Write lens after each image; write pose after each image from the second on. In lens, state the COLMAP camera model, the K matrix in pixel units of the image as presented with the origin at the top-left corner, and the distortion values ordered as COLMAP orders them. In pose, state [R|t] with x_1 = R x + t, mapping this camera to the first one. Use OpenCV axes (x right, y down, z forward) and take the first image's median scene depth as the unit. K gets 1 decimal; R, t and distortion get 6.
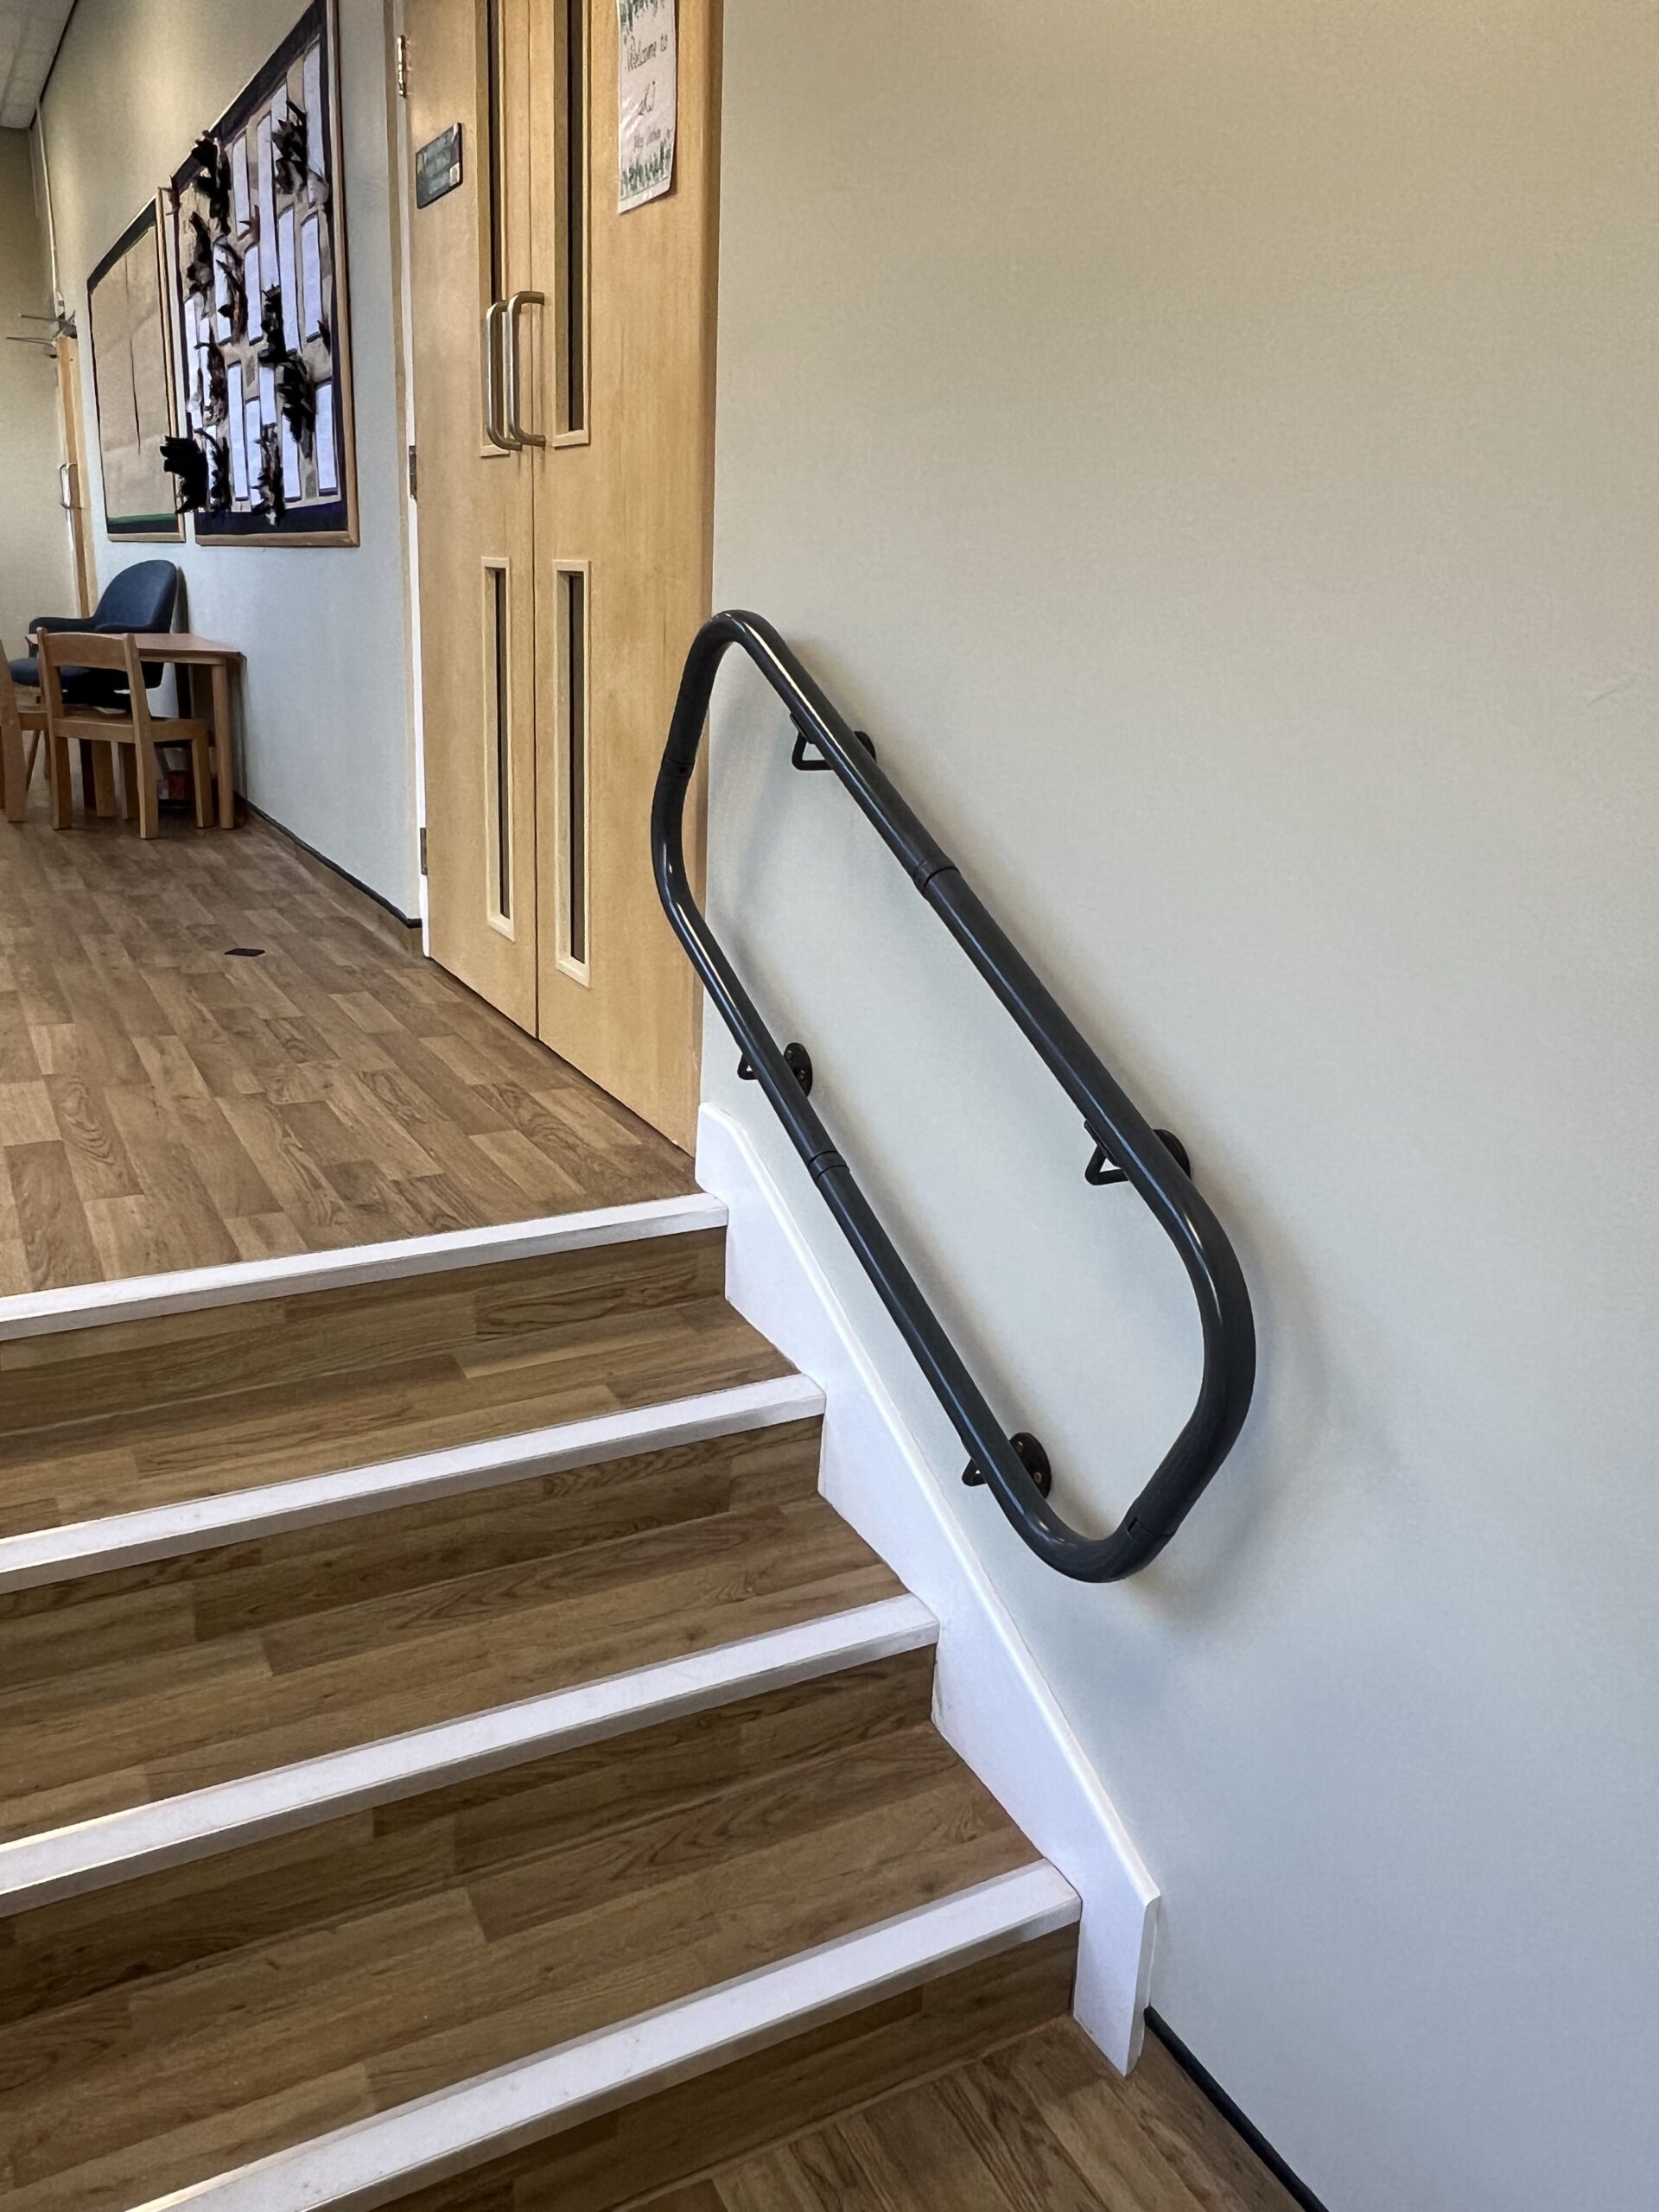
lens RADIAL K [[1683.7, 0, 787.1], [0, 1683.7, 1102.1], [0, 0, 1]] dist [-0.003806, -0.002286]
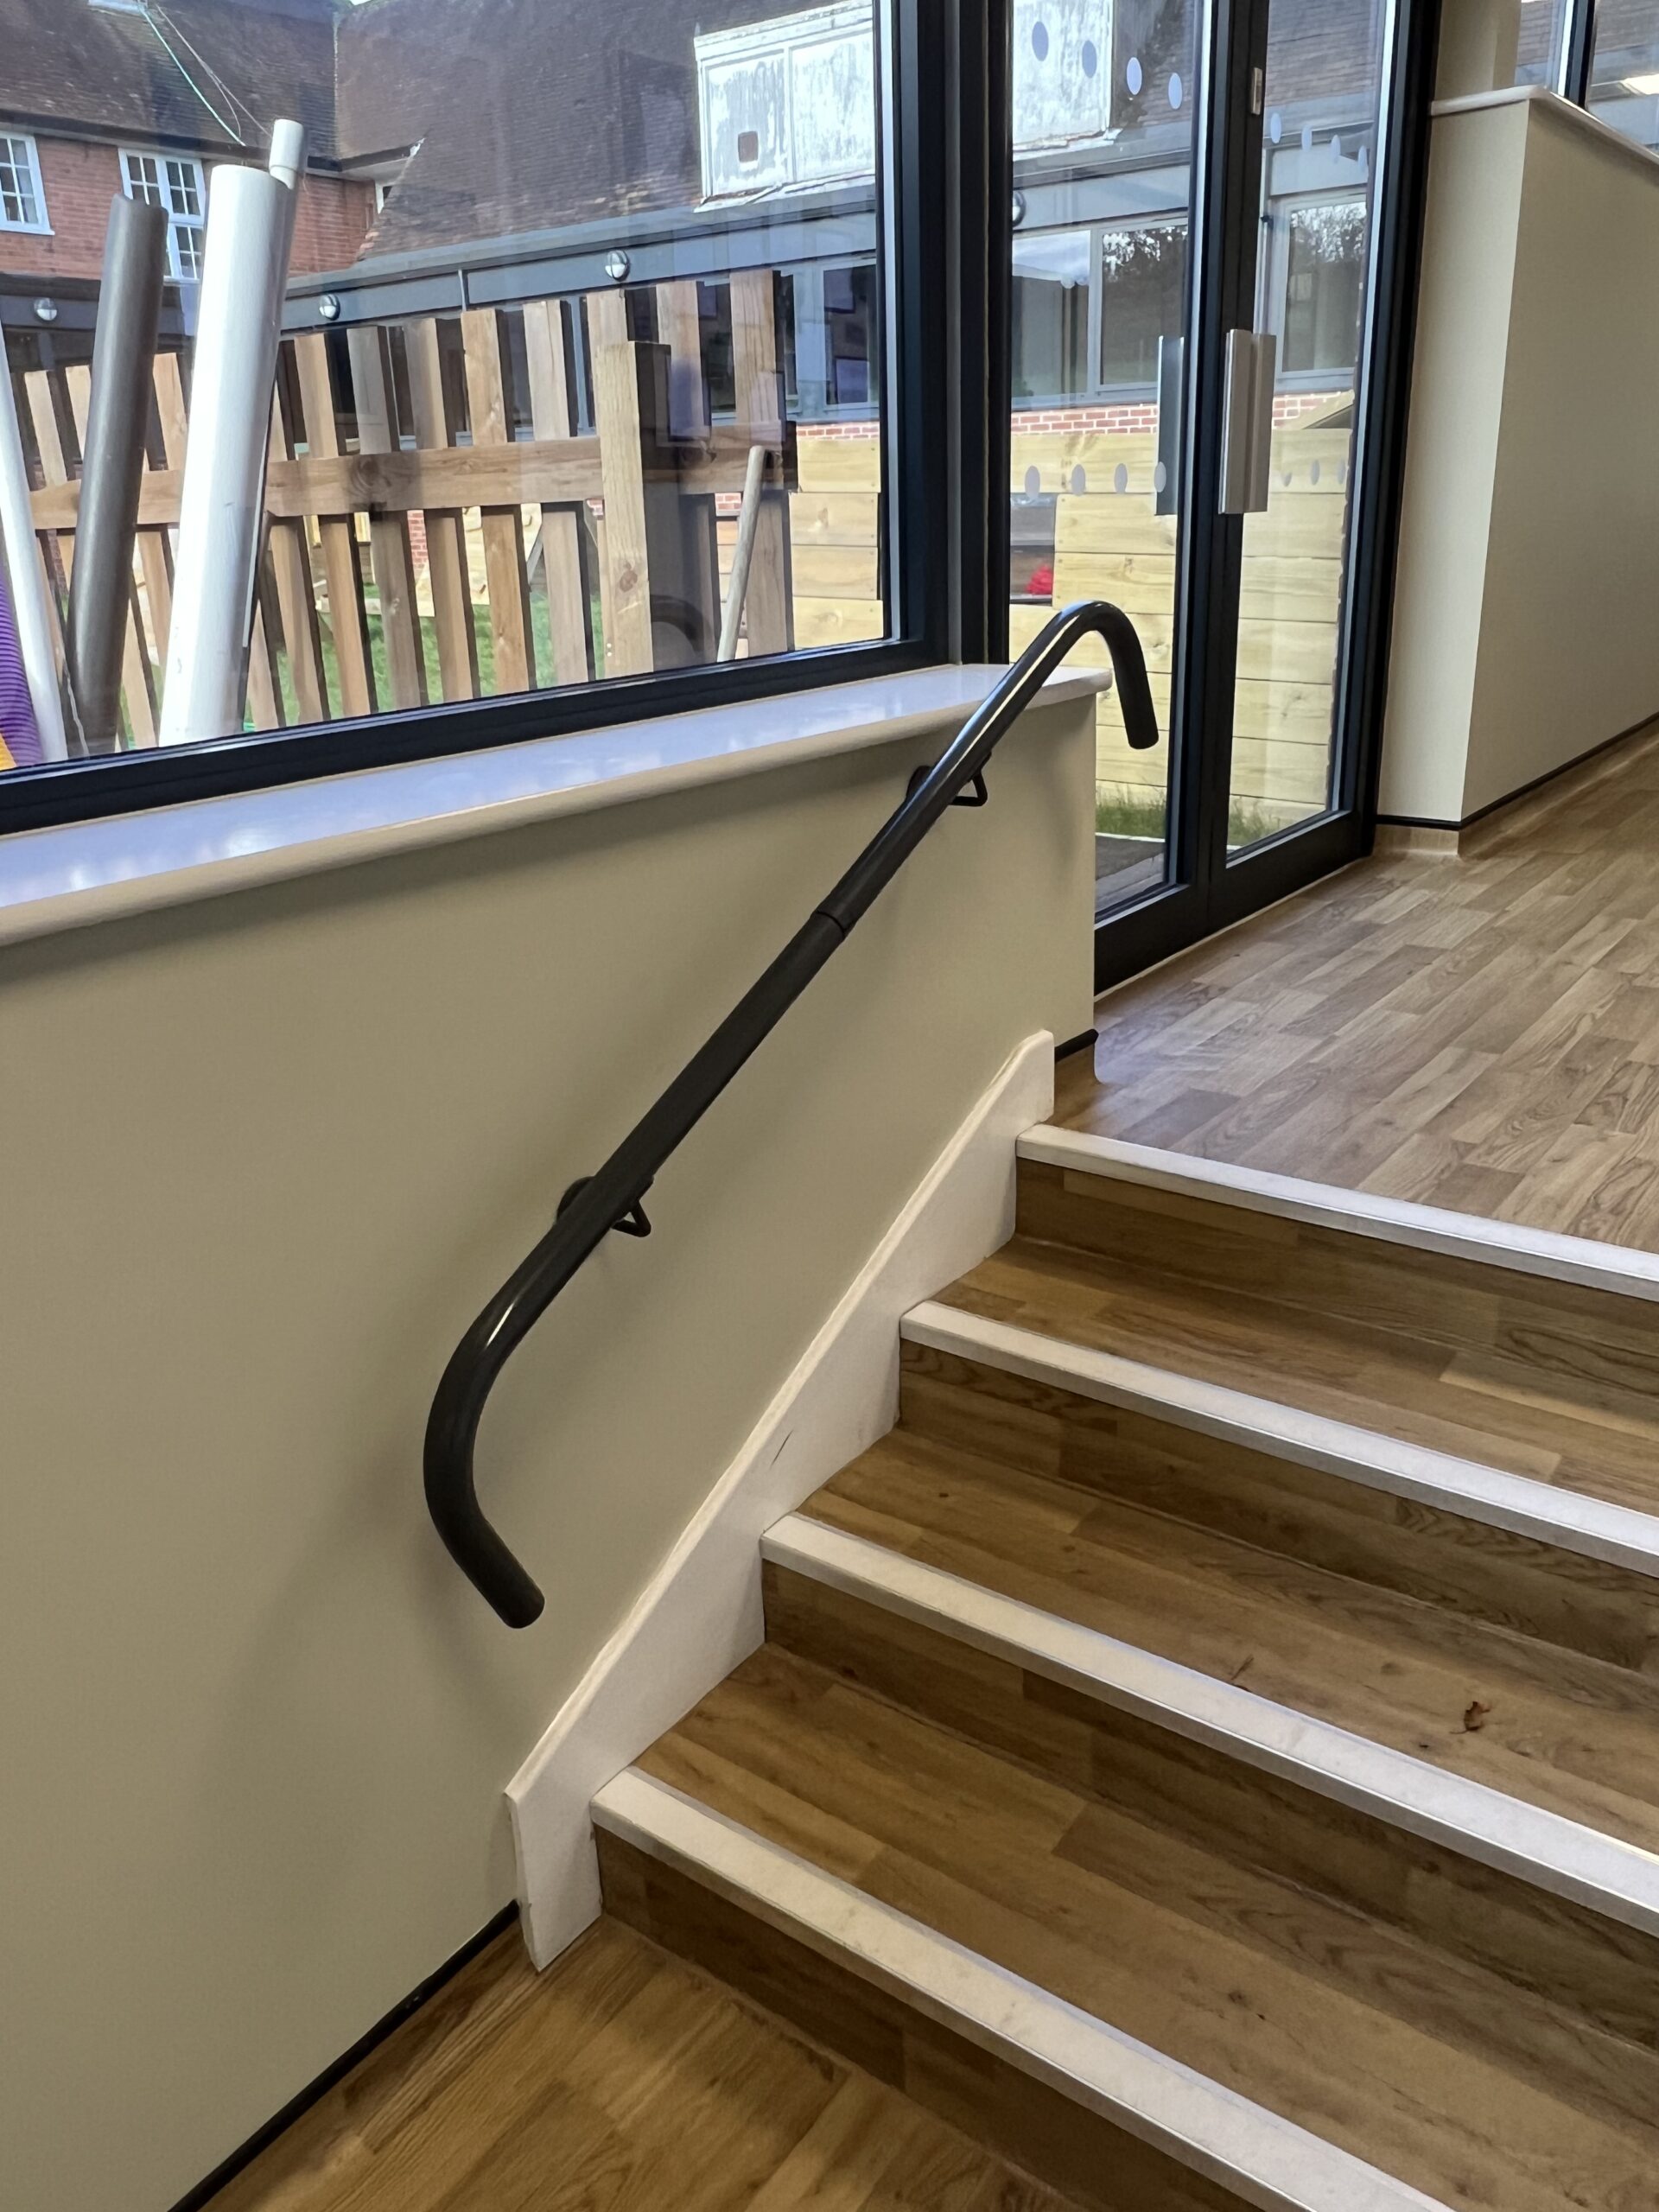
lens RADIAL K [[1683.7, 0, 787.1], [0, 1683.7, 1102.1], [0, 0, 1]] dist [-0.003806, -0.002286]
pose [[0.433321, 0.255191, -0.864356, 0.433001], [-0.244115, 0.956455, 0.160002, -0.037089], [0.867549, 0.141670, 0.476748, 0.289149]]
